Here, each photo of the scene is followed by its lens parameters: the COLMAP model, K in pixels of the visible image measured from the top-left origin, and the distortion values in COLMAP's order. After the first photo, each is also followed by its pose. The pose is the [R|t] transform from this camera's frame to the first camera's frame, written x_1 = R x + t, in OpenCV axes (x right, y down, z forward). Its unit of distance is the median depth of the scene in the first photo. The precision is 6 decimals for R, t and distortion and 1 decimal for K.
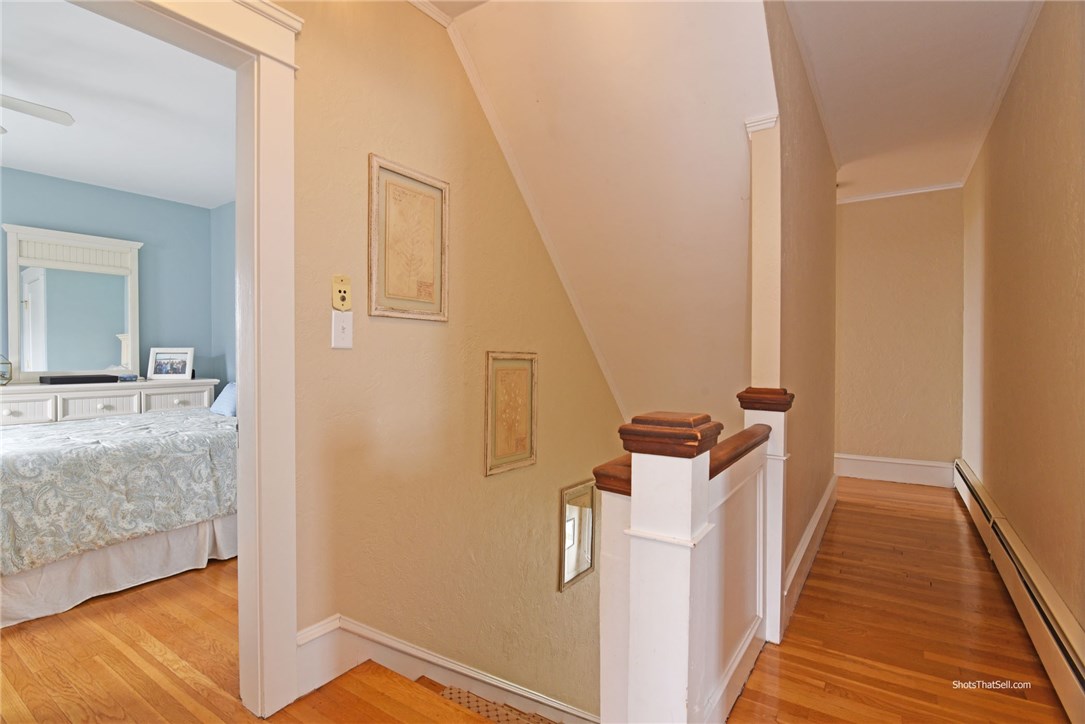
lens RADIAL K [[530.5, 0, 542.3], [0, 530.5, 360.6], [0, 0, 1]] dist [-0.022167, 0.001413]
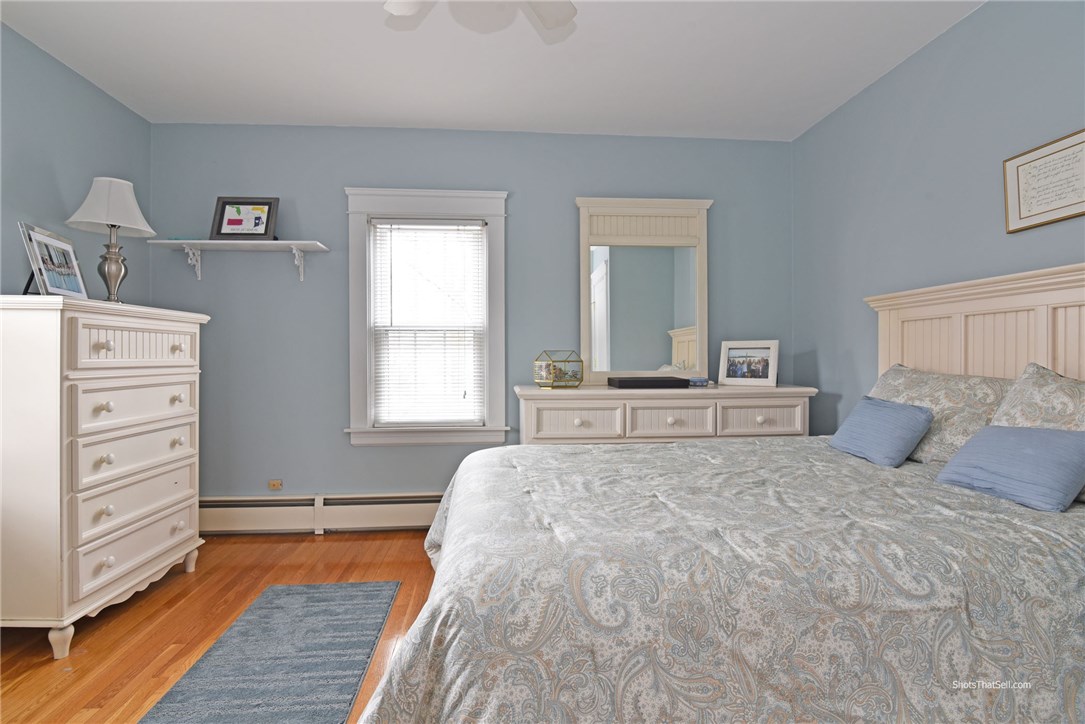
lens RADIAL K [[530.5, 0, 541.6], [0, 530.5, 360.3], [0, 0, 1]] dist [-0.022167, 0.001413]
pose [[0.638902, 0.002944, -0.769283, -0.411103], [-0.005000, 0.999987, -0.000325, 0.004103], [0.769272, 0.004054, 0.638908, 0.405781]]
